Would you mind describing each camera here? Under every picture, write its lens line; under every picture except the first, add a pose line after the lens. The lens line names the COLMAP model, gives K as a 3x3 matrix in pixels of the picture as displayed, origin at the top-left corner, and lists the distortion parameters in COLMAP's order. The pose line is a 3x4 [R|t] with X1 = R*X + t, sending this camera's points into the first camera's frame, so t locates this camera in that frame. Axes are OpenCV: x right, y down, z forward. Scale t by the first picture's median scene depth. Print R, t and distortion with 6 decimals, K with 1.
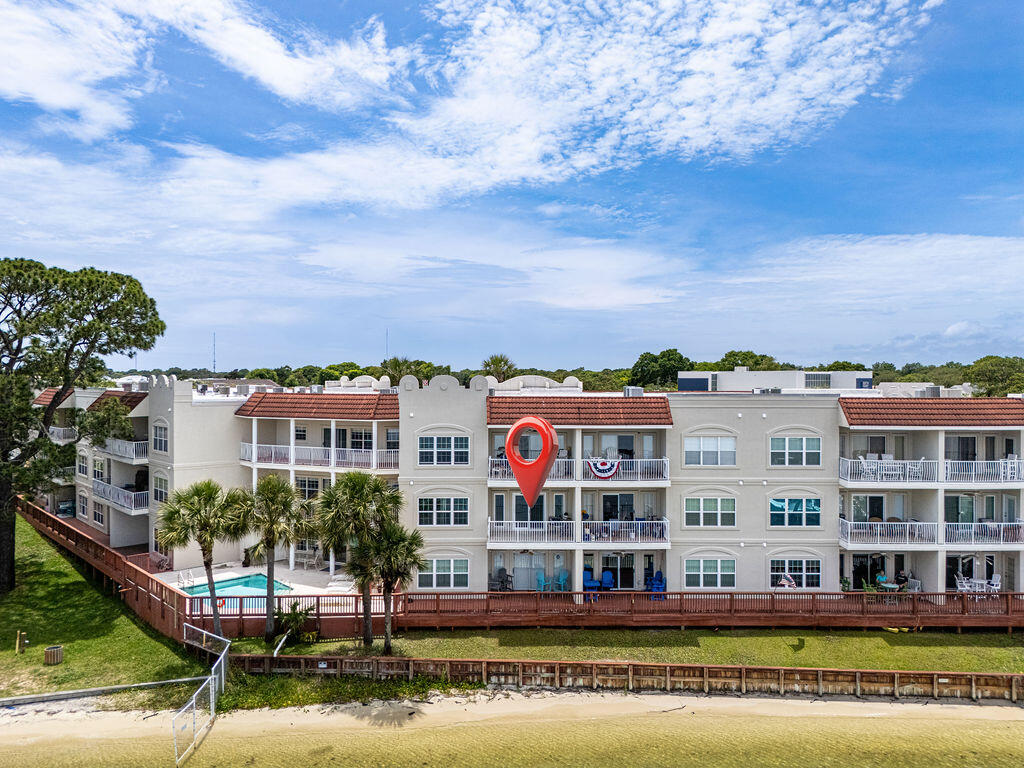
lens RADIAL K [[730.5, 0, 503.8], [0, 730.5, 382.8], [0, 0, 1]] dist [0.031199, -0.006780]
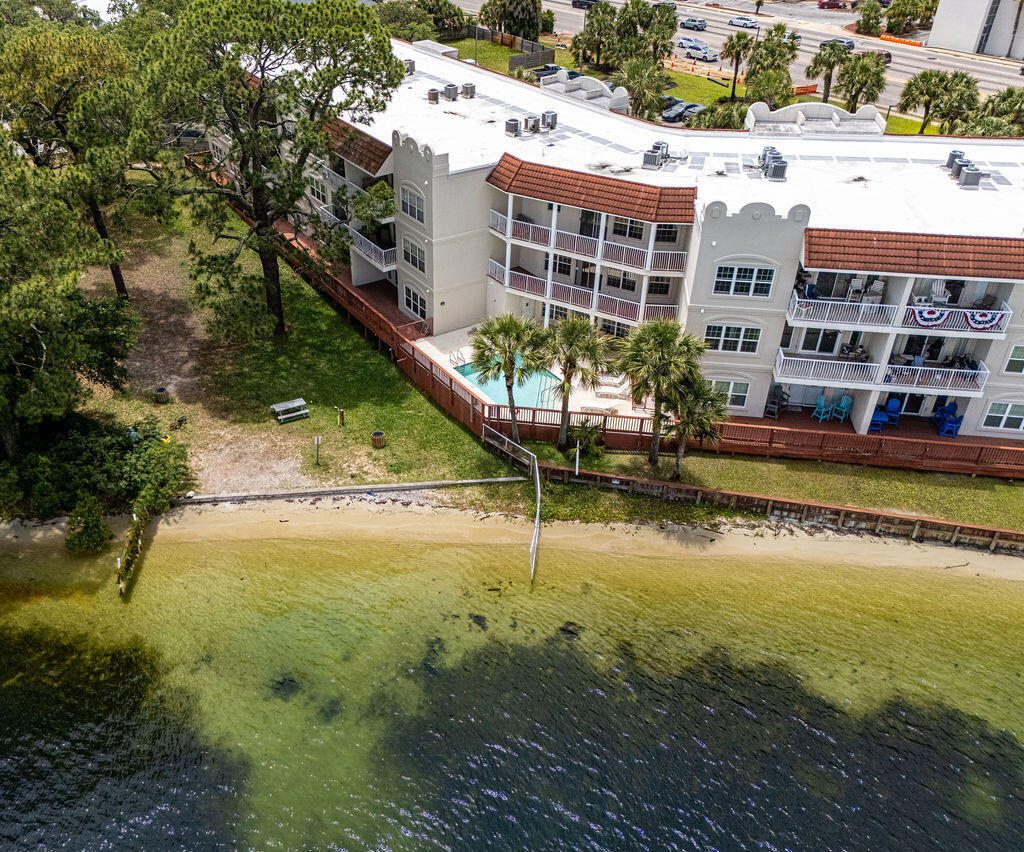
lens RADIAL K [[841.1, 0, 458.1], [0, 841.1, 394.3], [0, 0, 1]] dist [0.118084, -0.111346]
pose [[0.983328, 0.094530, -0.155338, -0.276278], [0.001790, 0.849182, 0.528097, -0.385789], [0.181831, -0.519570, 0.834856, -0.050848]]
